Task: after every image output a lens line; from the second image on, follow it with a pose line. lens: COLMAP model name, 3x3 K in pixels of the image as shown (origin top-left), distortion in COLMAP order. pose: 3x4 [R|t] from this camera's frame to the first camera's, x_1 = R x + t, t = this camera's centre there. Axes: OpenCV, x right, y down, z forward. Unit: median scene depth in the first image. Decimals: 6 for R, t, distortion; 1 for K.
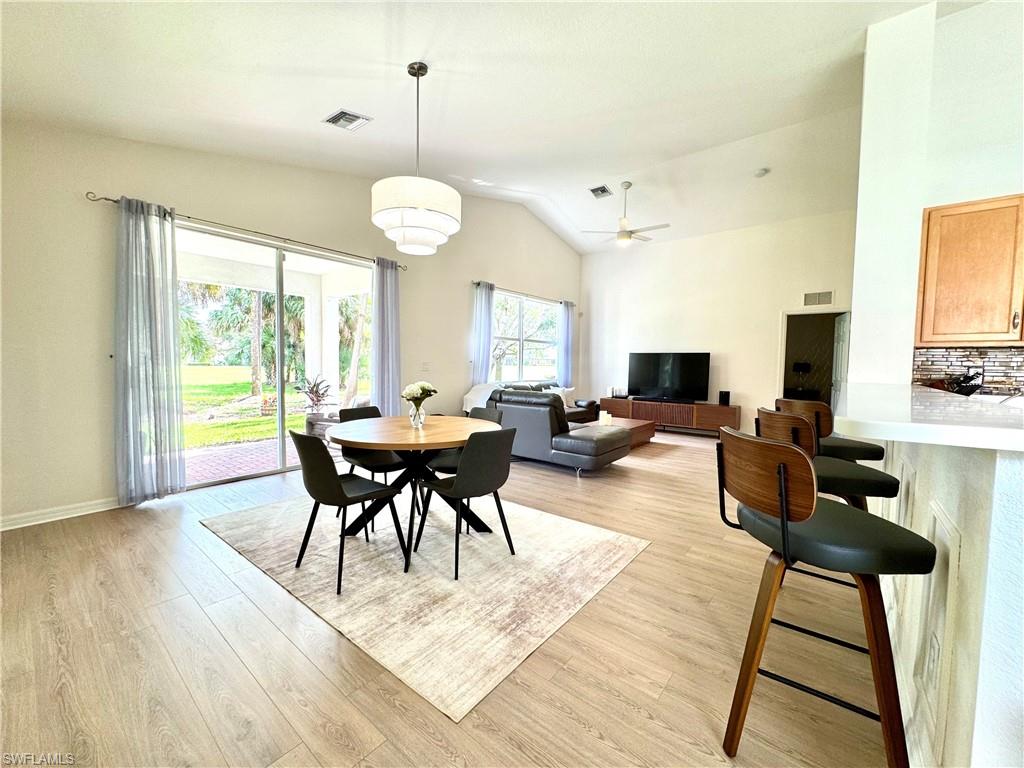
lens RADIAL K [[408.0, 0, 512.4], [0, 408.0, 385.0], [0, 0, 1]] dist [-0.004991, 0.001056]
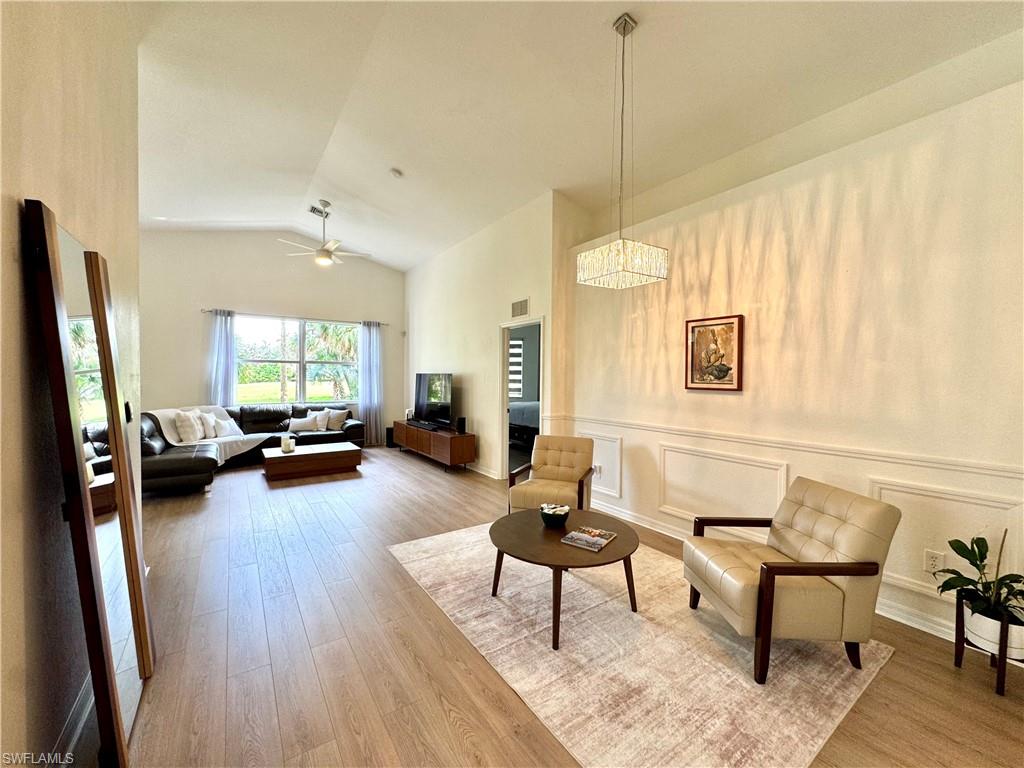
lens RADIAL K [[408.0, 0, 512.4], [0, 408.0, 385.0], [0, 0, 1]] dist [-0.004991, 0.001056]
pose [[0.959499, 0.000054, -0.281711, 1.341131], [-0.009523, 0.999435, -0.032242, -0.041044], [0.281550, 0.033619, 0.958957, 0.284454]]
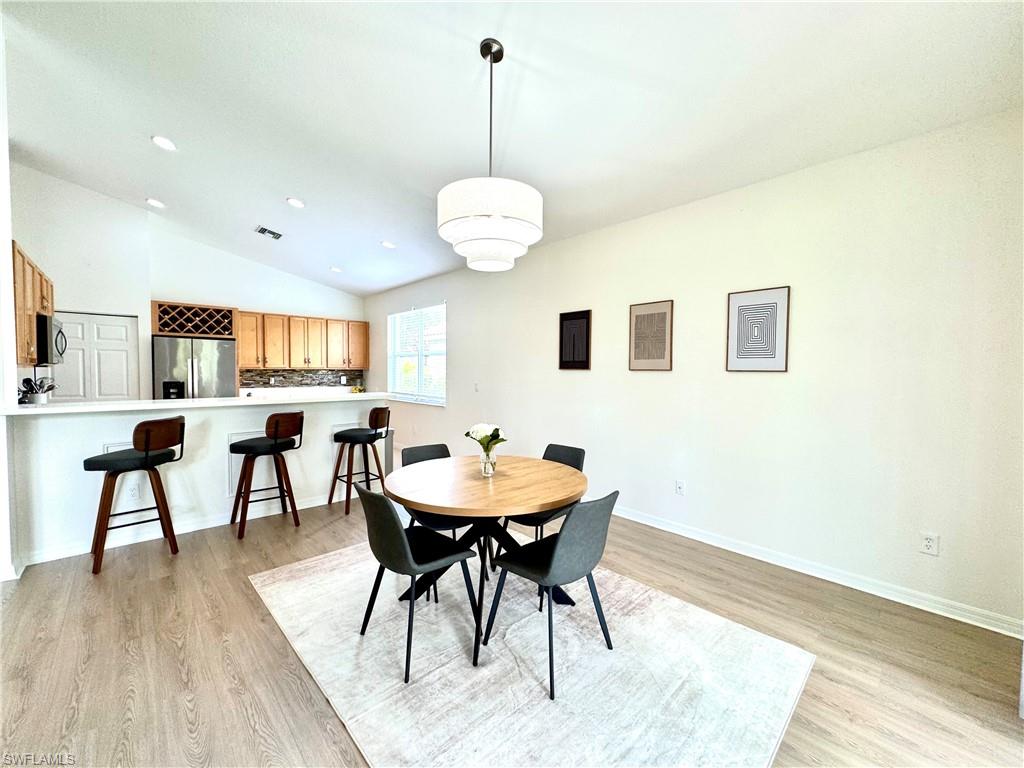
lens RADIAL K [[408.0, 0, 512.4], [0, 408.0, 385.0], [0, 0, 1]] dist [-0.004991, 0.001056]
pose [[-0.991057, -0.027915, 0.130487, -0.241145], [-0.015815, 0.995554, 0.092860, -0.101904], [-0.132499, 0.089966, -0.987092, 1.121412]]
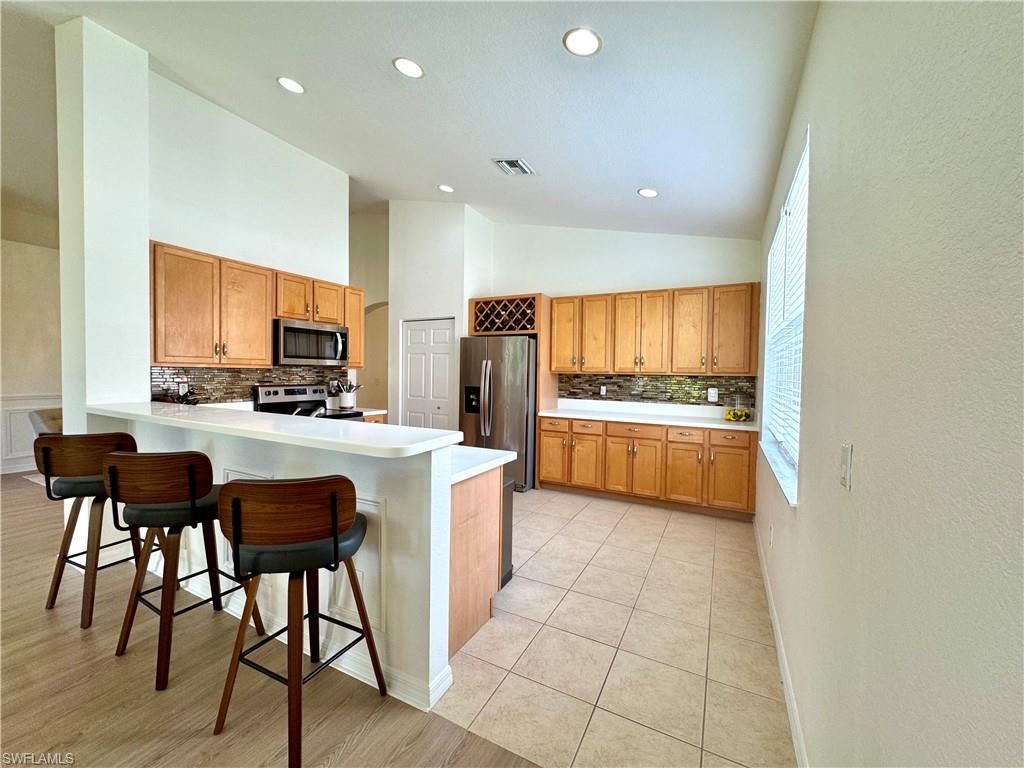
lens RADIAL K [[410.0, 0, 512.0], [0, 410.0, 384.0], [0, 0, 1]] dist [-0.002874, 0.000671]
pose [[-0.192593, -0.048876, 0.980061, -0.163882], [0.034465, 0.997806, 0.056534, -0.048294], [-0.980673, 0.044666, -0.190486, 0.170588]]
